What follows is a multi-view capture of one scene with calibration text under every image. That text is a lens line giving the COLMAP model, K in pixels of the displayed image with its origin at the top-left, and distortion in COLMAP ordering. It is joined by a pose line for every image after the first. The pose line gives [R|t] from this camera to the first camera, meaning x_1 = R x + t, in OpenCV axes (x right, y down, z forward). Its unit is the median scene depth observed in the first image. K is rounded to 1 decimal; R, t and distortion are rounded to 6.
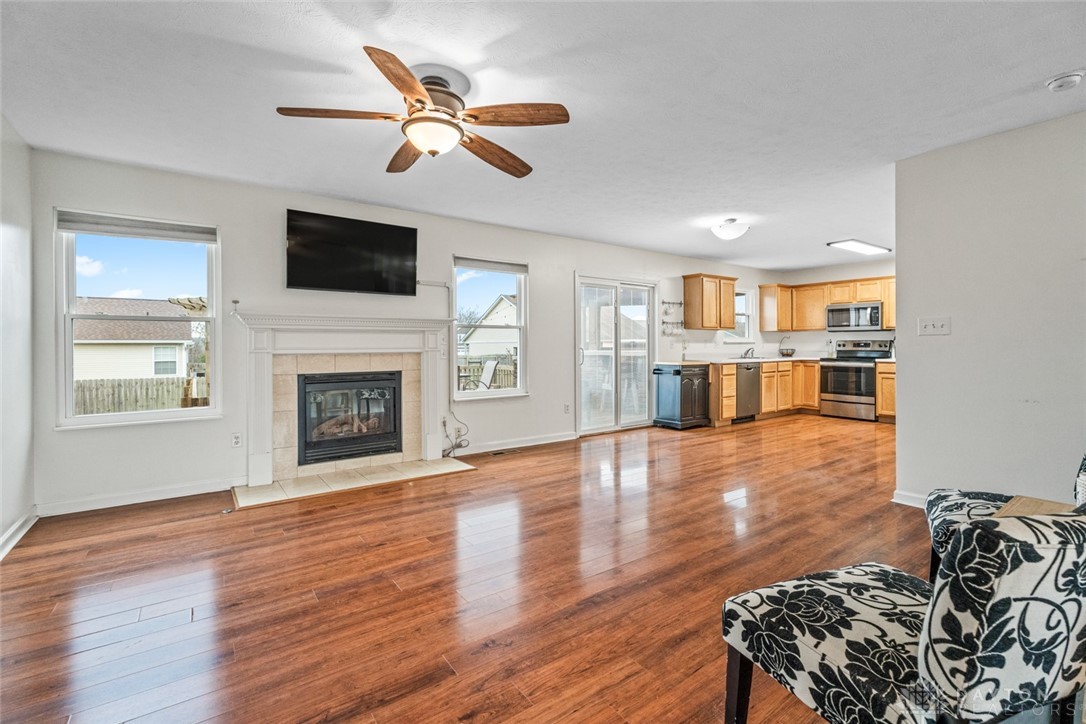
lens RADIAL K [[480.7, 0, 542.1], [0, 480.7, 354.7], [0, 0, 1]] dist [0.005591, 0.000701]
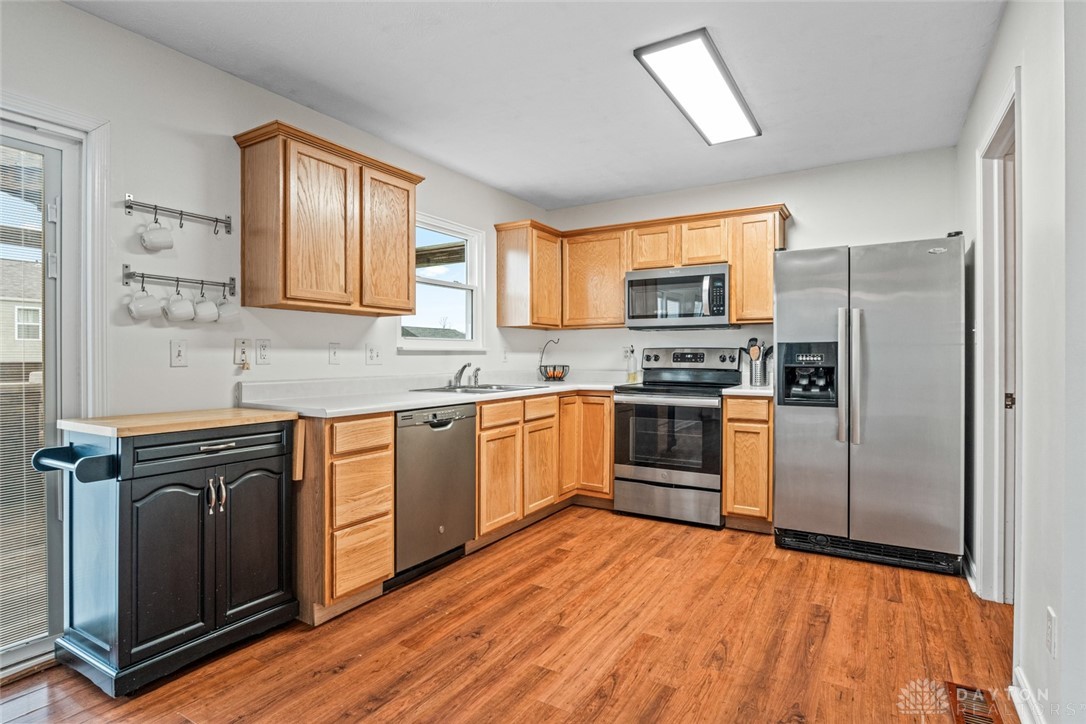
lens RADIAL K [[560.6, 0, 546.1], [0, 560.6, 358.1], [0, 0, 1]] dist [-0.004055, 0.000090]
pose [[0.919331, 0.003516, 0.393469, 0.321122], [0.002472, 0.999889, -0.014709, -0.012070], [-0.393477, 0.014495, 0.919220, 0.557350]]
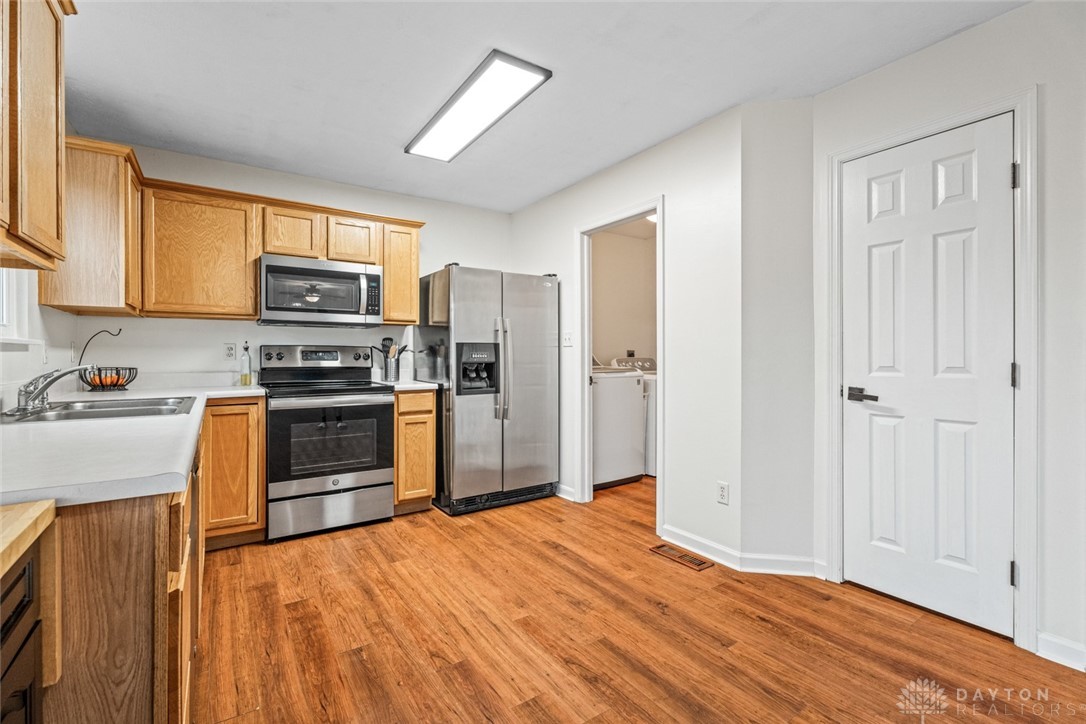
lens RADIAL K [[480.7, 0, 542.1], [0, 480.7, 354.7], [0, 0, 1]] dist [0.005591, 0.000701]
pose [[0.031562, 0.006585, 0.999480, 0.216146], [0.018686, 0.999800, -0.007177, -0.014318], [-0.999327, 0.018903, 0.031432, 0.798129]]
